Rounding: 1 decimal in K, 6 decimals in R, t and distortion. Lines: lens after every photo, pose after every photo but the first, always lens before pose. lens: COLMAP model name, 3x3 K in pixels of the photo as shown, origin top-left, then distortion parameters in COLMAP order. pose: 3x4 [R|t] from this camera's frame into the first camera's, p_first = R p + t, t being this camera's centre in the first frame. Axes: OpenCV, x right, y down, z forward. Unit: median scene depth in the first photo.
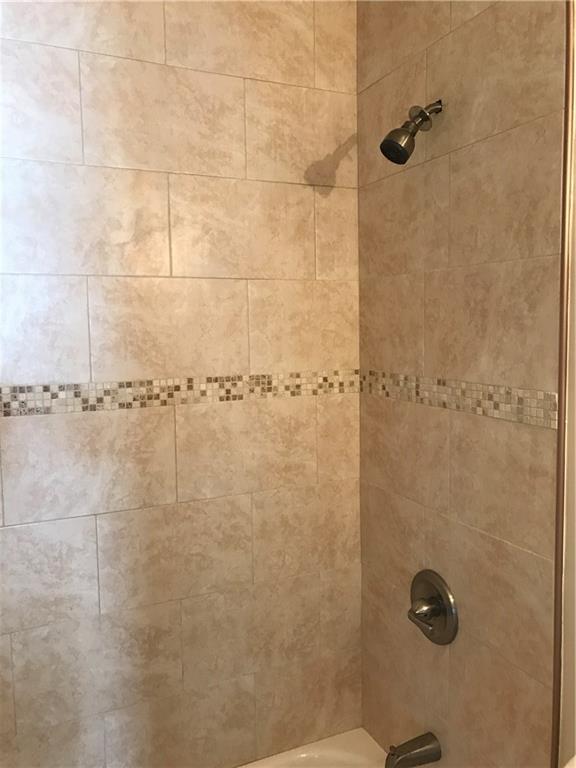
lens RADIAL K [[638.2, 0, 288.0], [0, 638.2, 384.0], [0, 0, 1]] dist [0.002950, -0.020995]
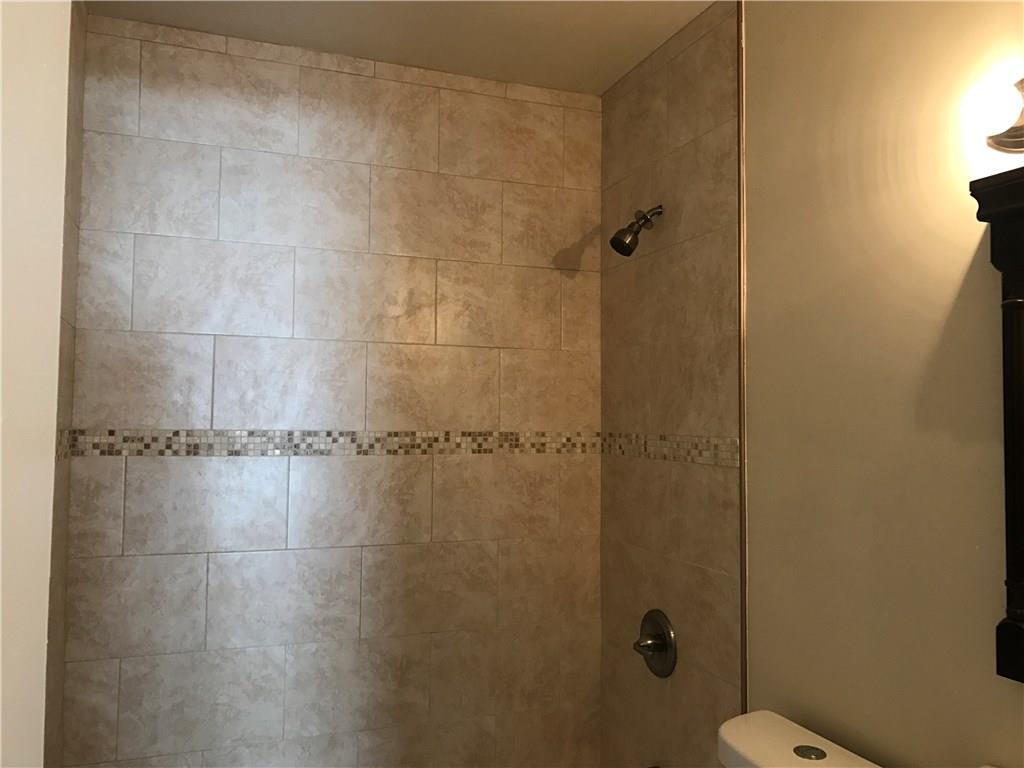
lens RADIAL K [[850.9, 0, 512.0], [0, 850.9, 384.0], [0, 0, 1]] dist [0.002950, -0.020995]
pose [[0.997617, 0.021000, -0.065722, 0.062962], [-0.029783, 0.990308, -0.135655, 0.113098], [0.062236, 0.137289, 0.988574, -0.534587]]
